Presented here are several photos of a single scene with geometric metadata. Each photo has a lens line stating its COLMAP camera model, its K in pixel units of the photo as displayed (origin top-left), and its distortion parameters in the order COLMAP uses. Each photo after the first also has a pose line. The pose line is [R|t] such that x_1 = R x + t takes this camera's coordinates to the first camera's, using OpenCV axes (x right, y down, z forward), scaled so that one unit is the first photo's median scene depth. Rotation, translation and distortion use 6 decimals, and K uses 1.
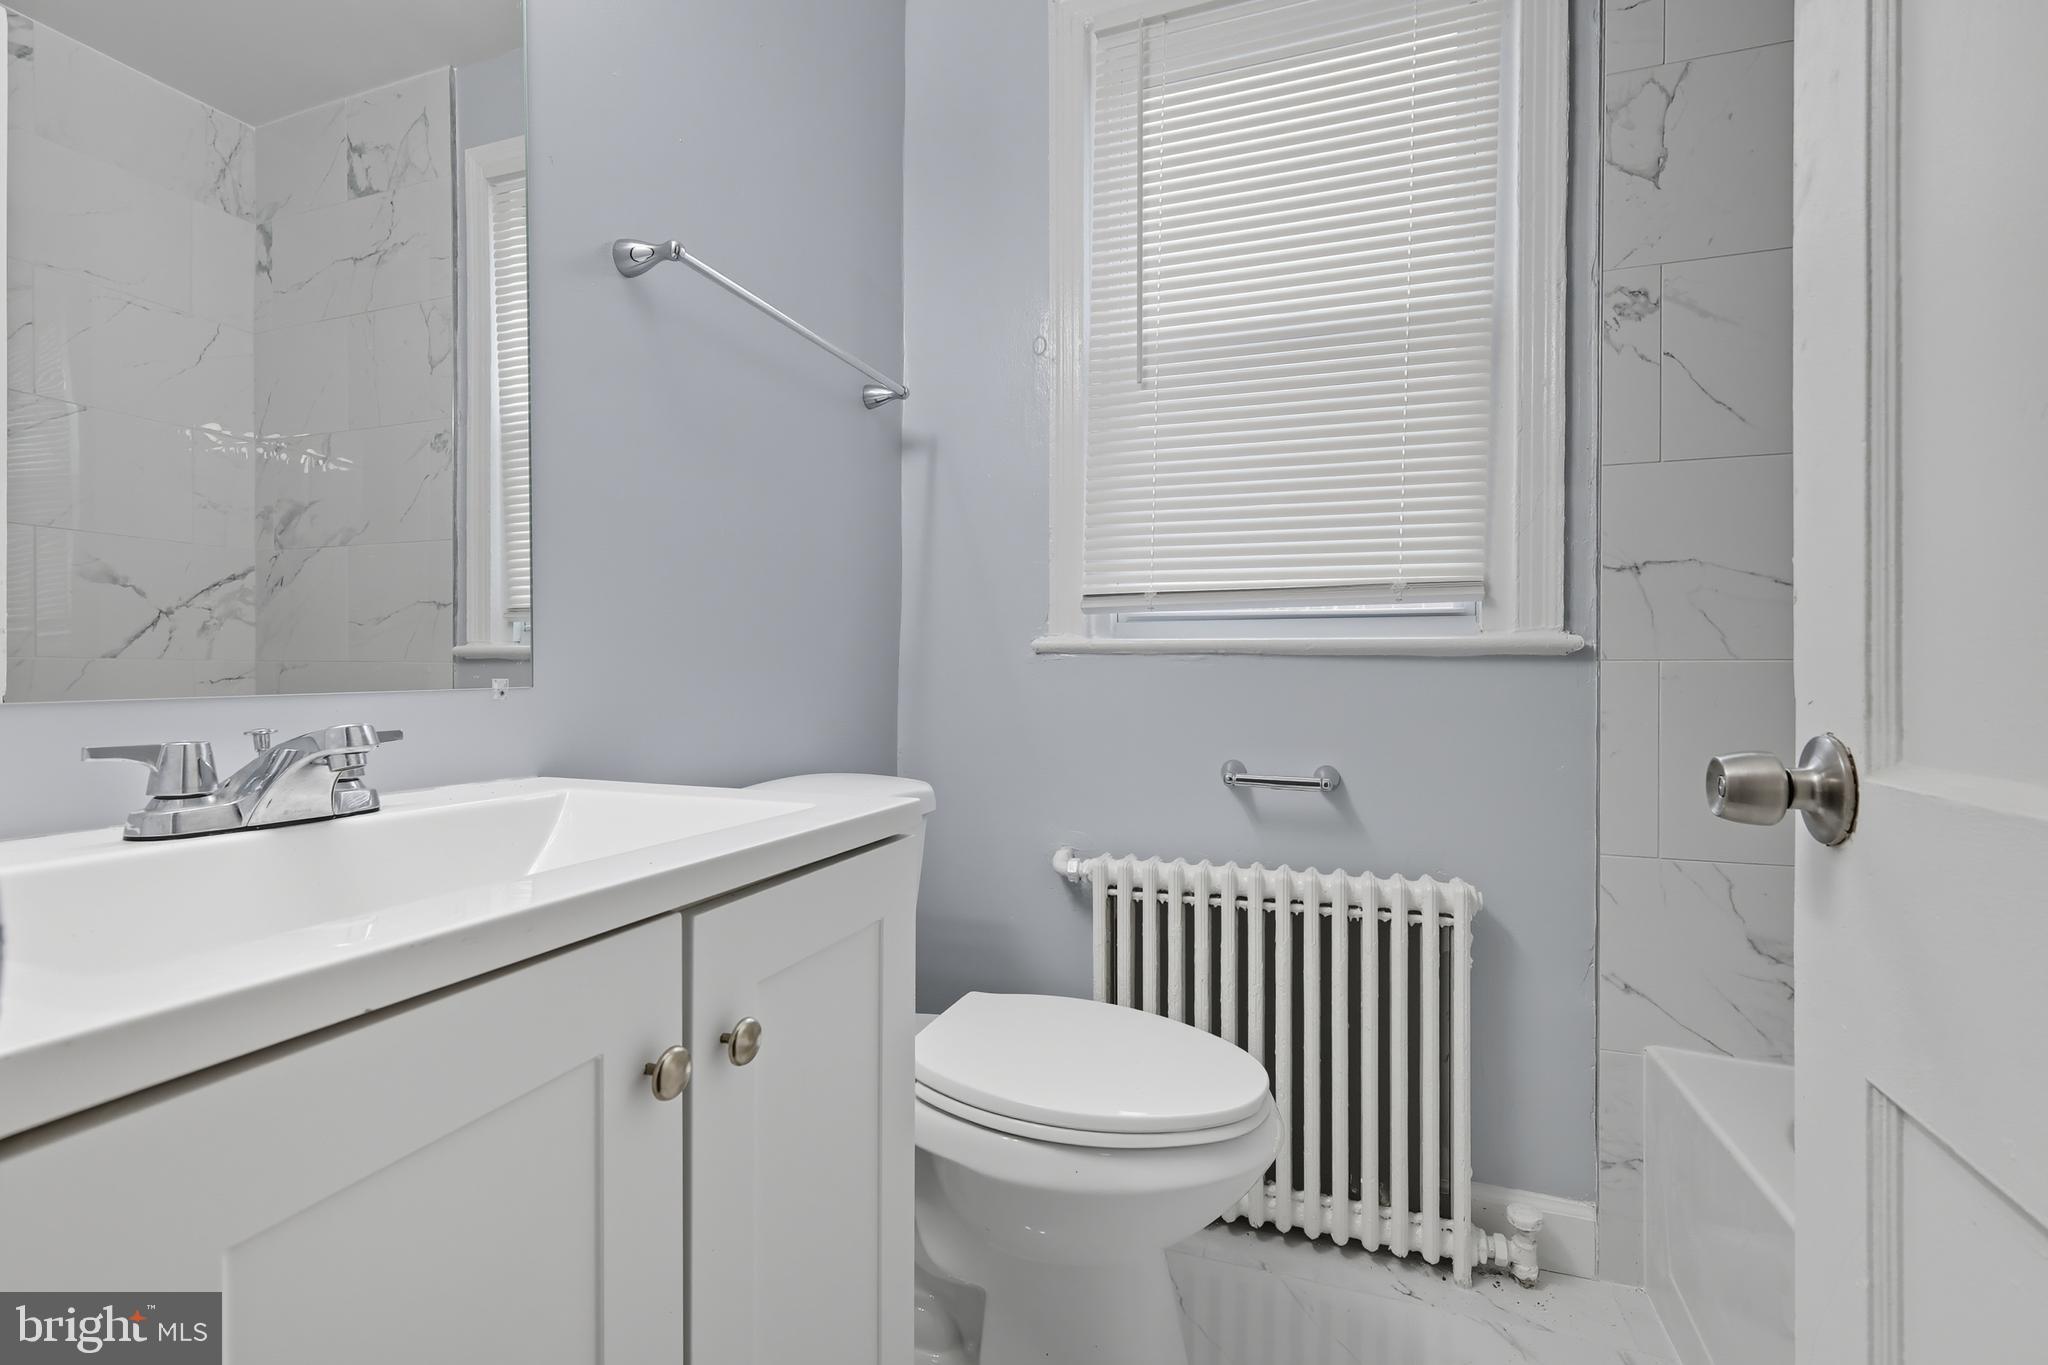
lens RADIAL K [[896.3, 0, 1018.4], [0, 896.3, 681.5], [0, 0, 1]] dist [0.007054, -0.001400]
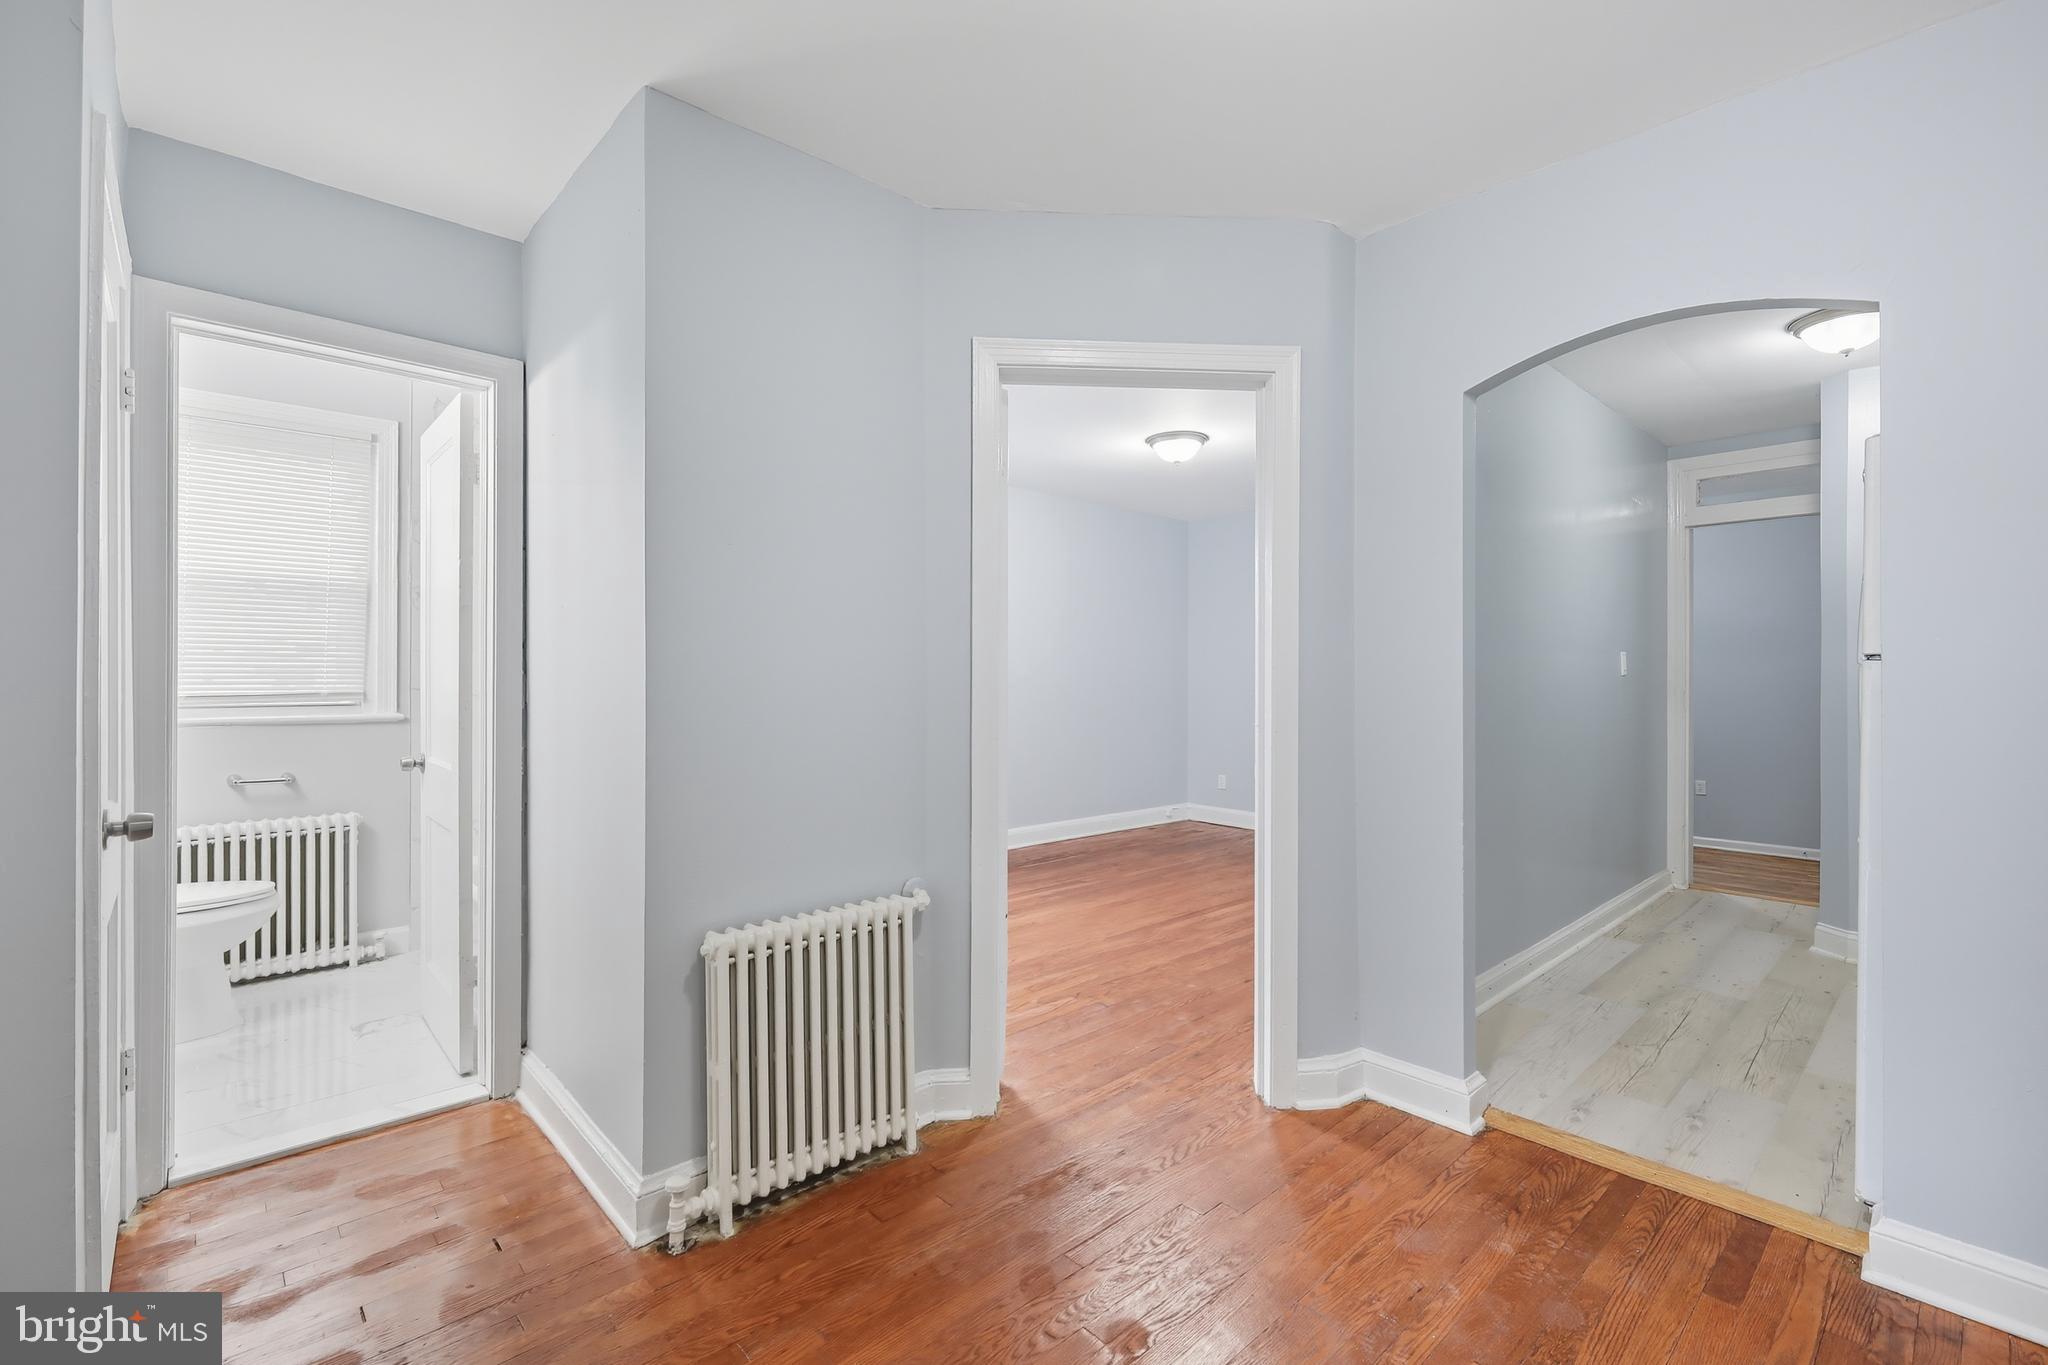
lens RADIAL K [[896.3, 0, 1022.4], [0, 896.3, 674.6], [0, 0, 1]] dist [0.007054, -0.001400]
pose [[0.457980, -0.000418, 0.888962, -0.902176], [0.002061, 0.999998, -0.000592, -0.161820], [-0.888960, 0.002103, 0.457980, -1.848627]]
